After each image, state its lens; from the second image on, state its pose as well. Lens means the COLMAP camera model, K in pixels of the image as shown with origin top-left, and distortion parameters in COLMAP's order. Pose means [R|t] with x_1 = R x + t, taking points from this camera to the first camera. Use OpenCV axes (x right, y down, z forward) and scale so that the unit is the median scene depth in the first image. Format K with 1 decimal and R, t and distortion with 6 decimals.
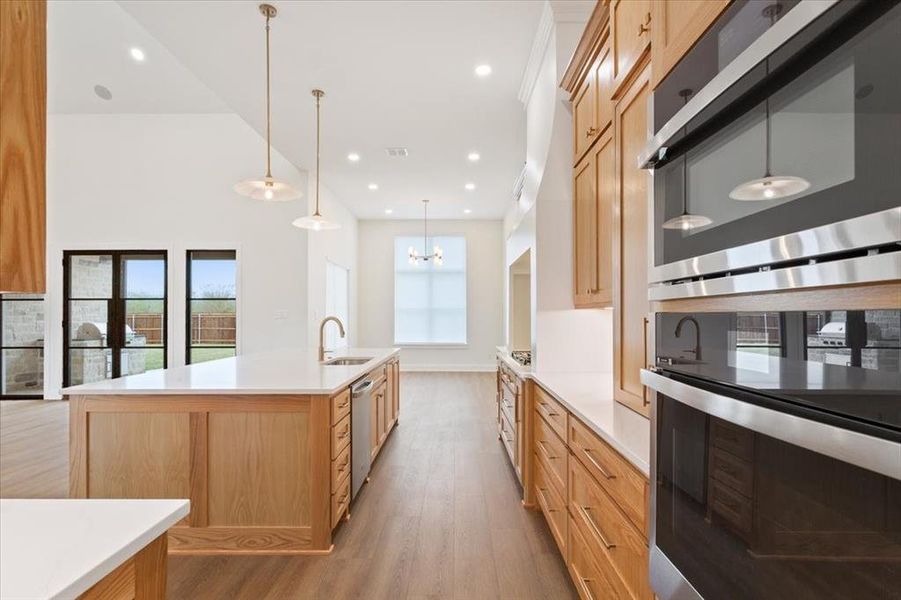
lens RADIAL K [[448.3, 0, 455.9], [0, 448.3, 313.4], [0, 0, 1]] dist [0.006104, 0.002538]
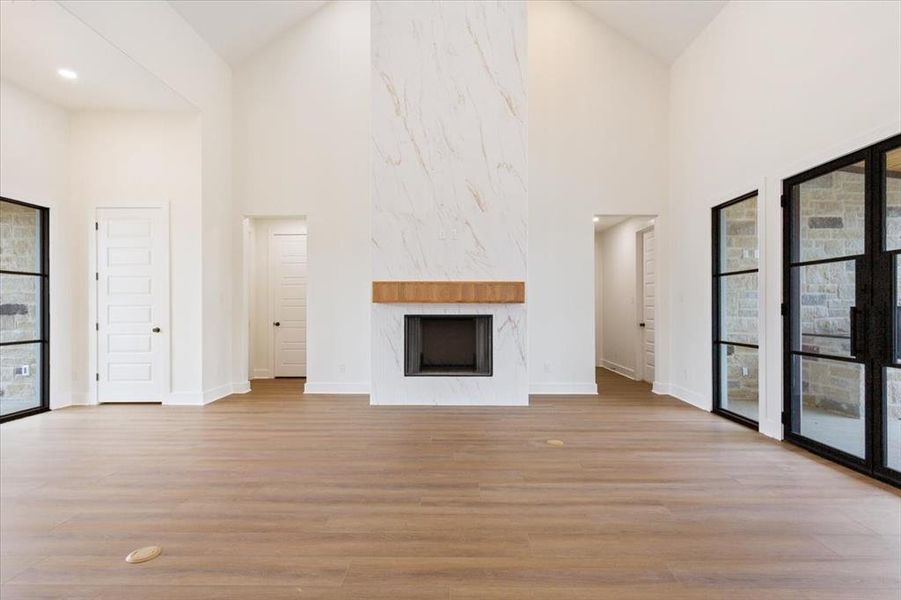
lens RADIAL K [[438.6, 0, 454.3], [0, 438.6, 304.4], [0, 0, 1]] dist [0.003901, 0.001934]
pose [[0.013857, -0.004335, -0.999895, -0.321868], [0.011096, 0.999930, -0.004182, 0.014767], [0.999842, -0.011037, 0.013904, 0.575963]]
